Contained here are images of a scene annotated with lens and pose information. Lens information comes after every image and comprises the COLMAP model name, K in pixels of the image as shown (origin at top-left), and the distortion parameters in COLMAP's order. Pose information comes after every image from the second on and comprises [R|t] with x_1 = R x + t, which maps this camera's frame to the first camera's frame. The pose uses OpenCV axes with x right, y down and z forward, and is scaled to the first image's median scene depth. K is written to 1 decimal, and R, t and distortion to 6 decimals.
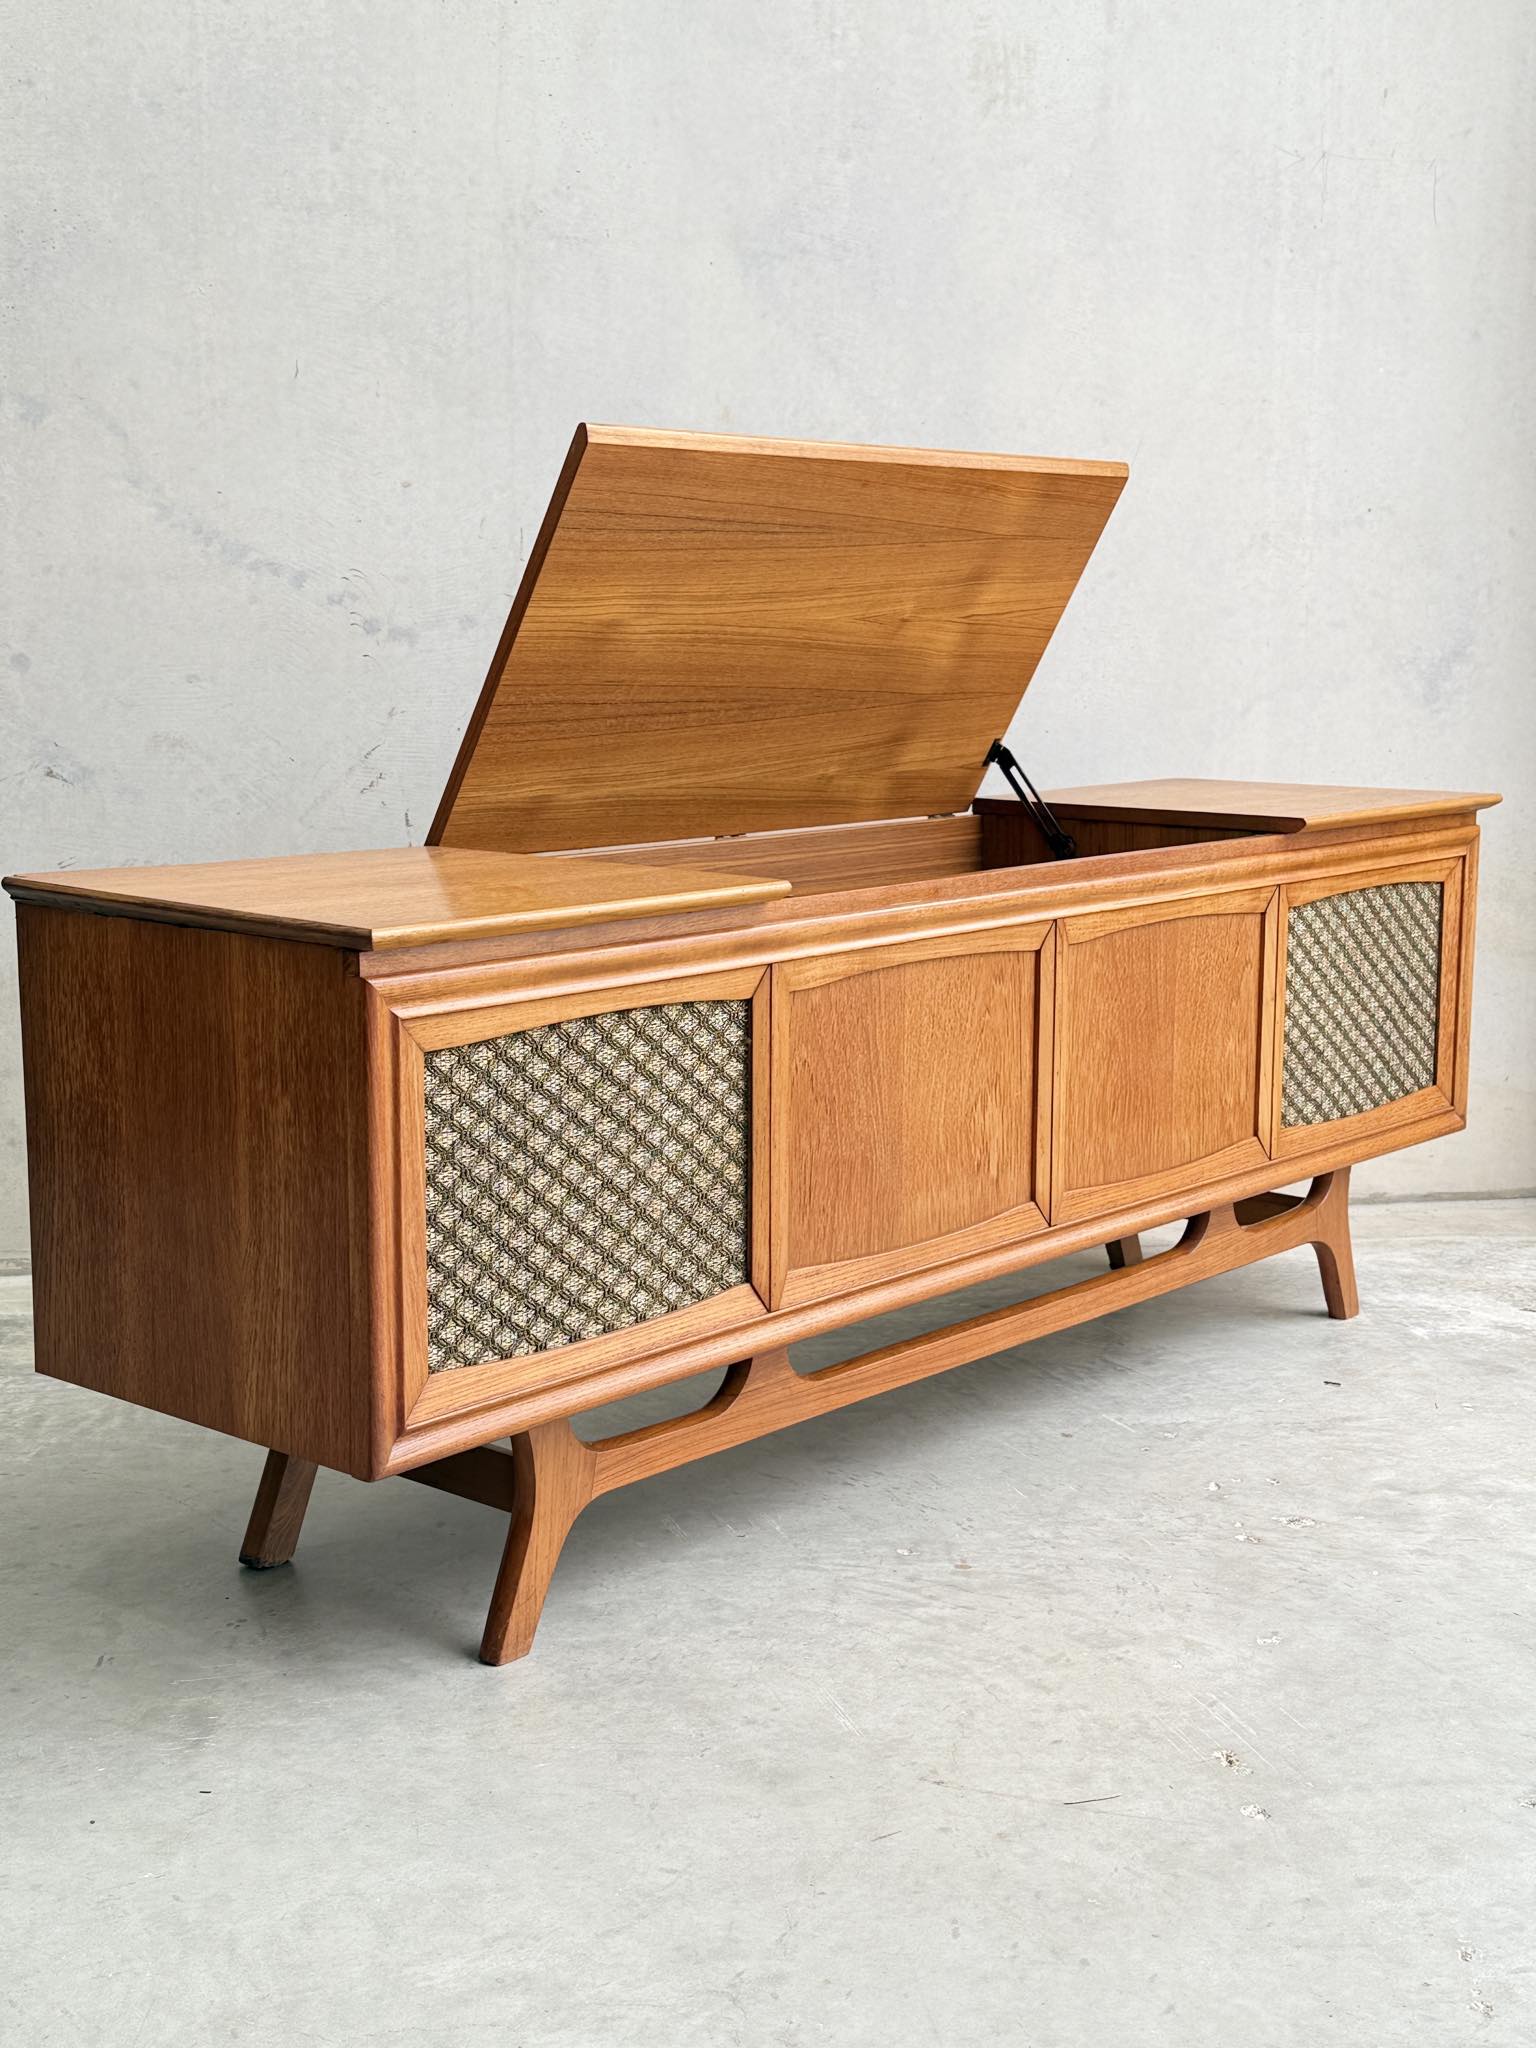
lens RADIAL K [[2536.5, 0, 760.7], [0, 2536.5, 1056.7], [0, 0, 1]] dist [0.208197, -0.504890]
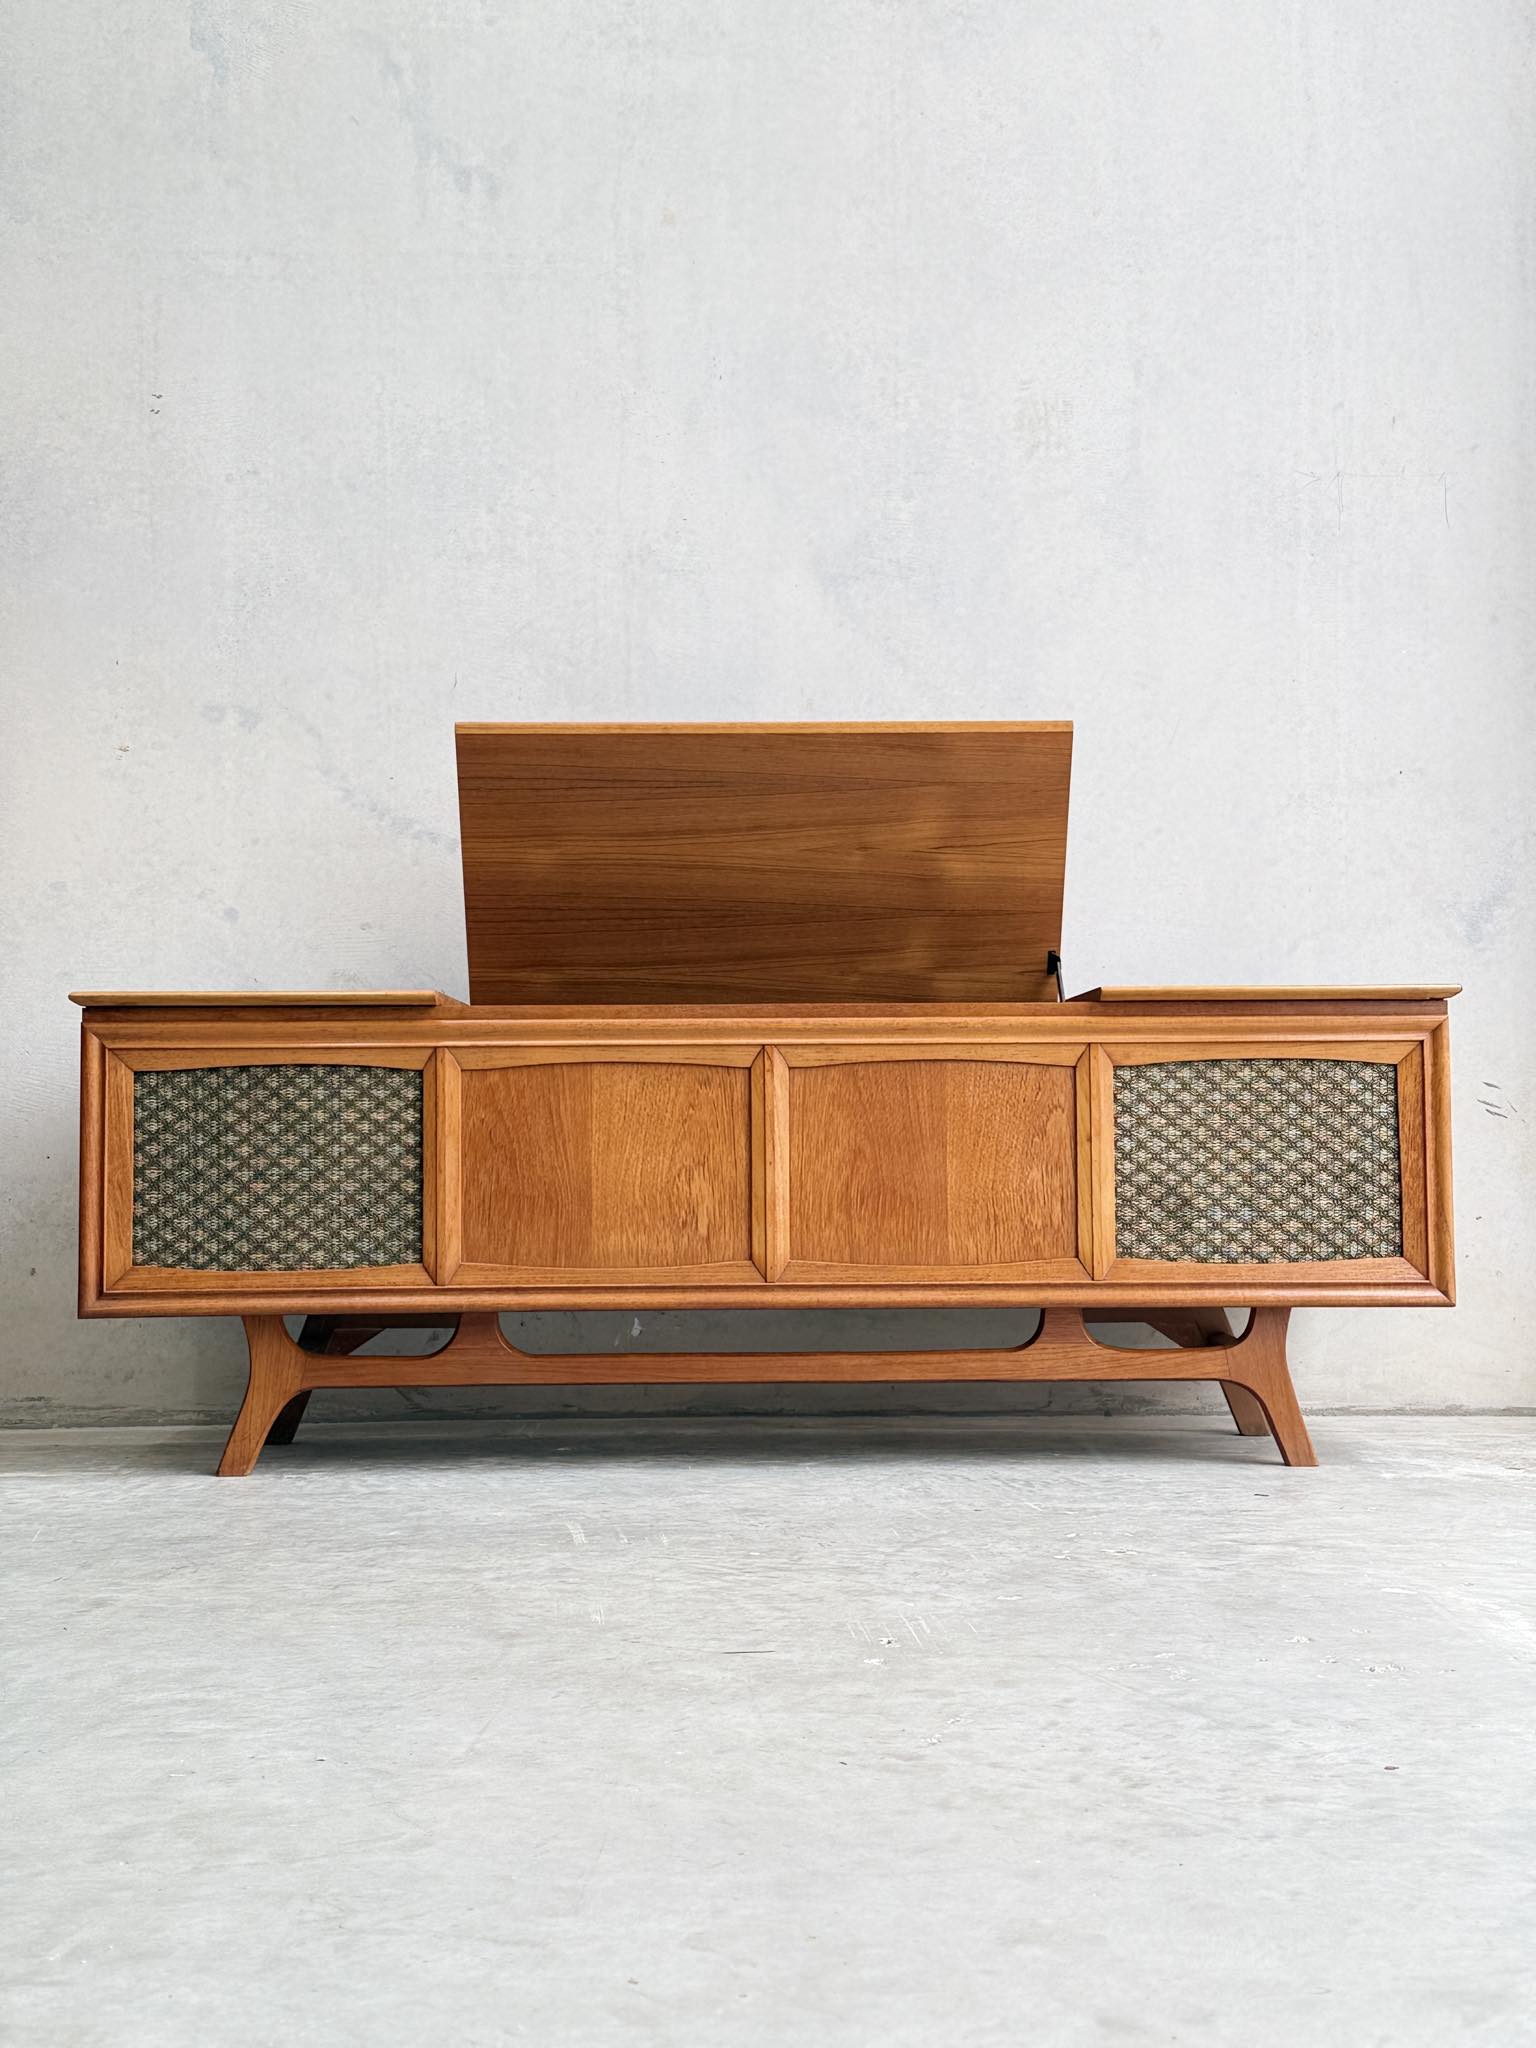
lens RADIAL K [[2565.7, 0, 801.1], [0, 2565.7, 1062.2], [0, 0, 1]] dist [0.185561, -0.434303]
pose [[0.974839, -0.018221, -0.222162, 0.260821], [-0.026753, 0.979885, -0.197762, 0.158452], [0.221297, 0.198730, 0.954743, -0.117963]]
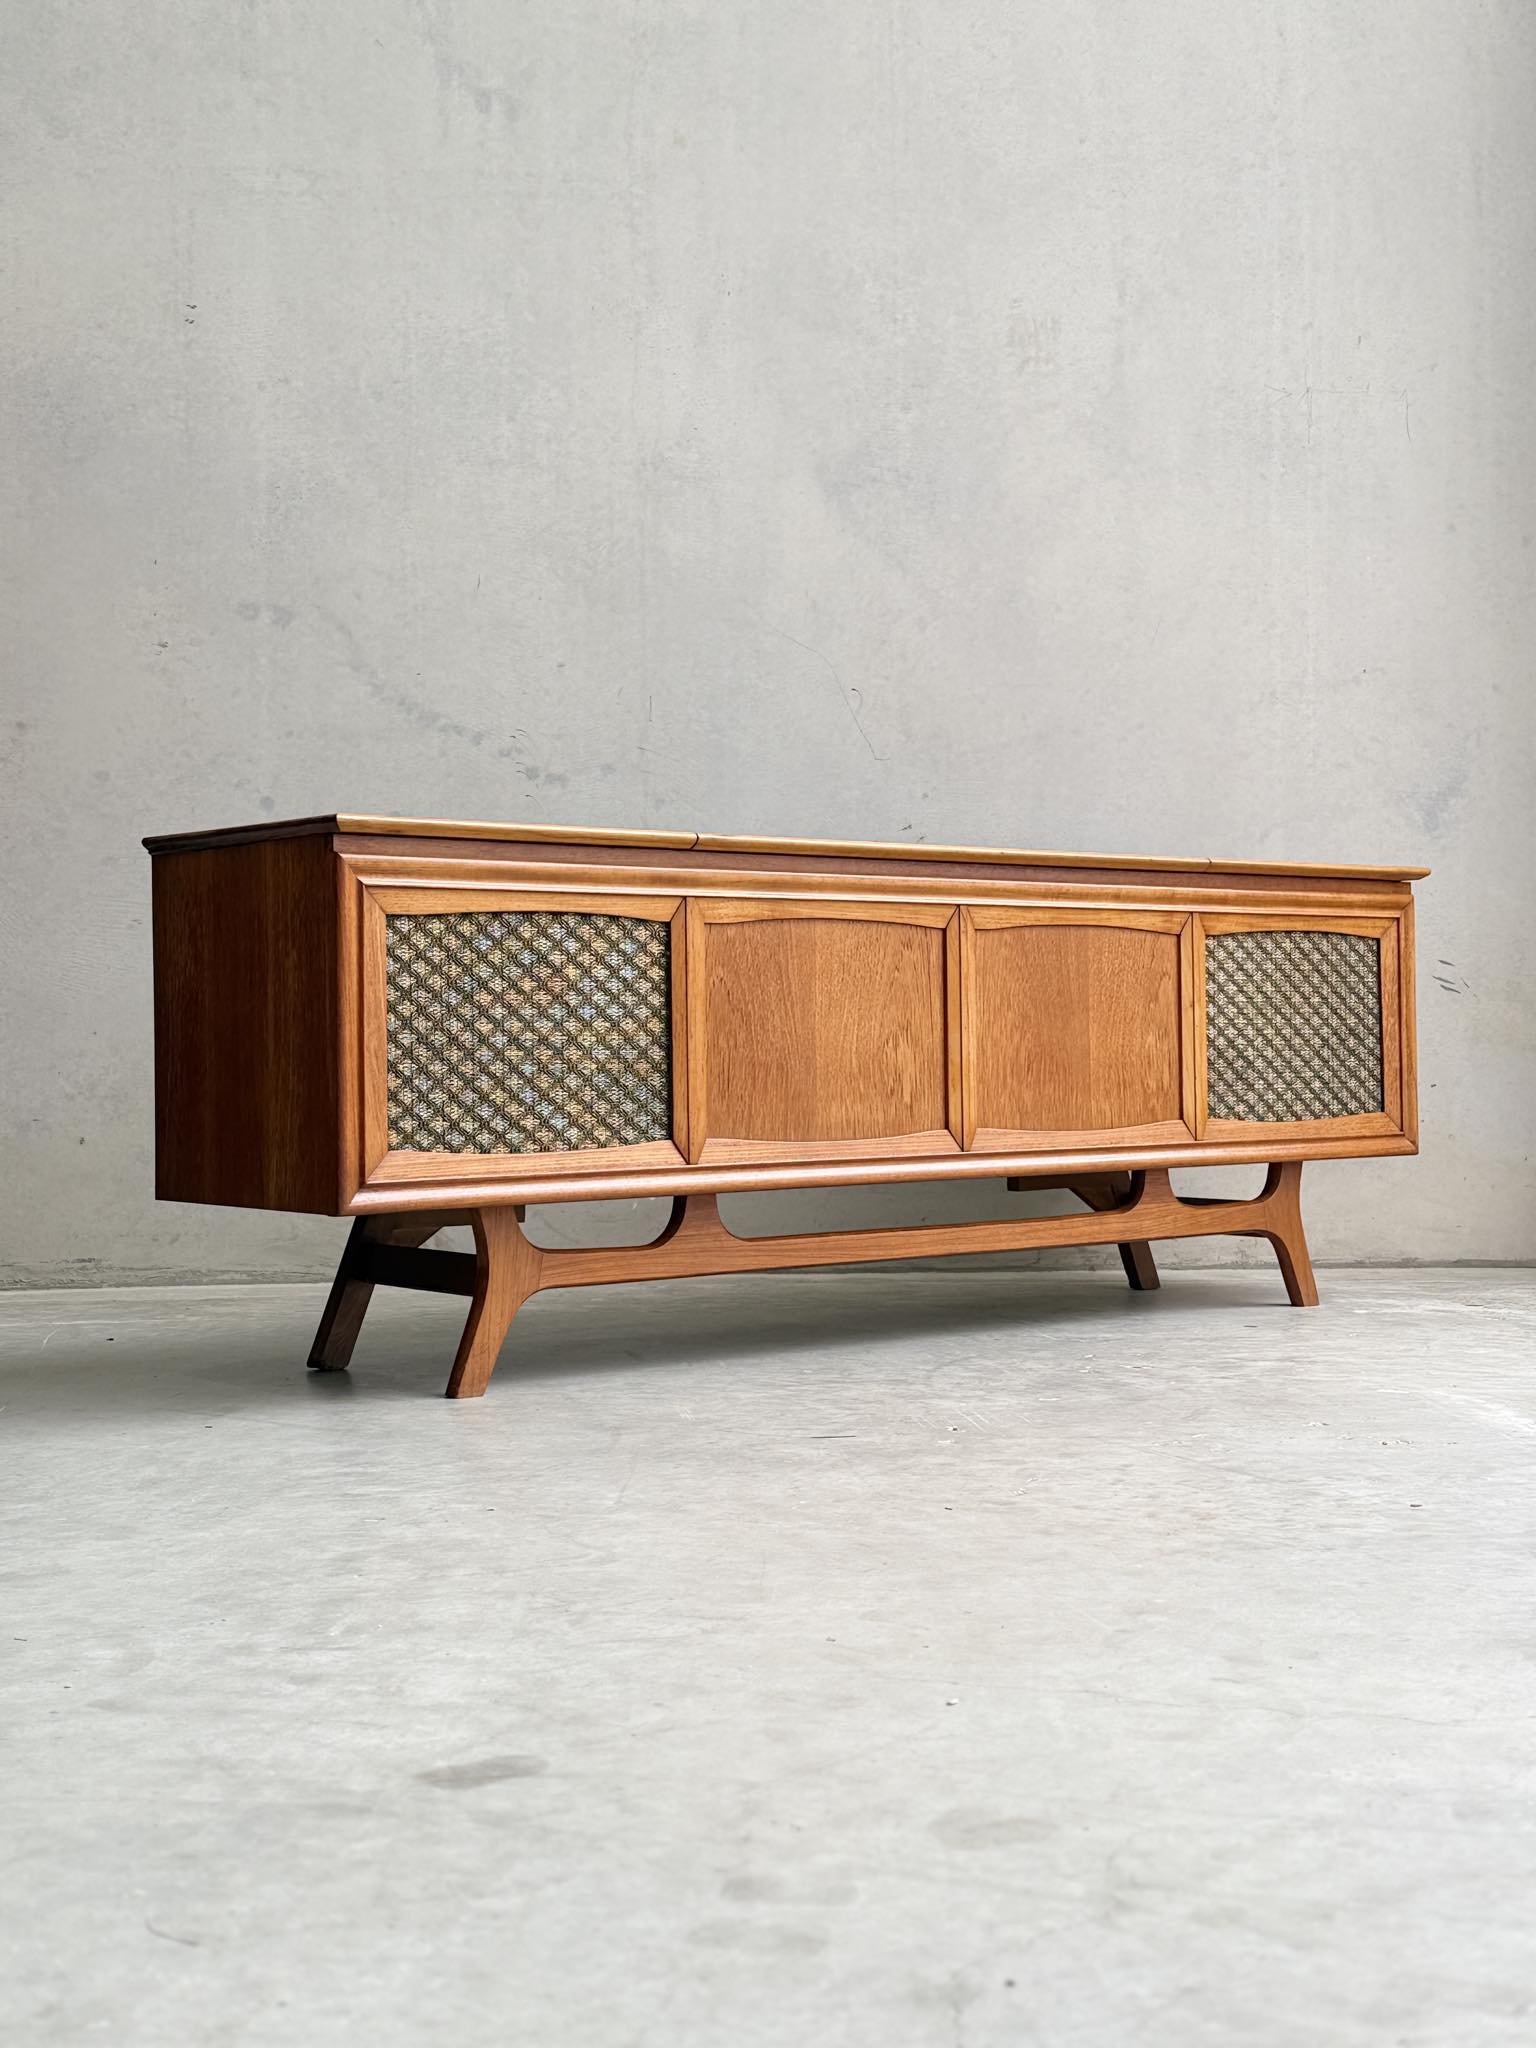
lens RADIAL K [[2565.7, 0, 801.1], [0, 2565.7, 1062.2], [0, 0, 1]] dist [0.185561, -0.434303]
pose [[0.983091, -0.014939, -0.182506, 0.222214], [-0.016796, 0.985108, -0.171112, 0.200842], [0.182345, 0.171284, 0.968201, -0.207073]]
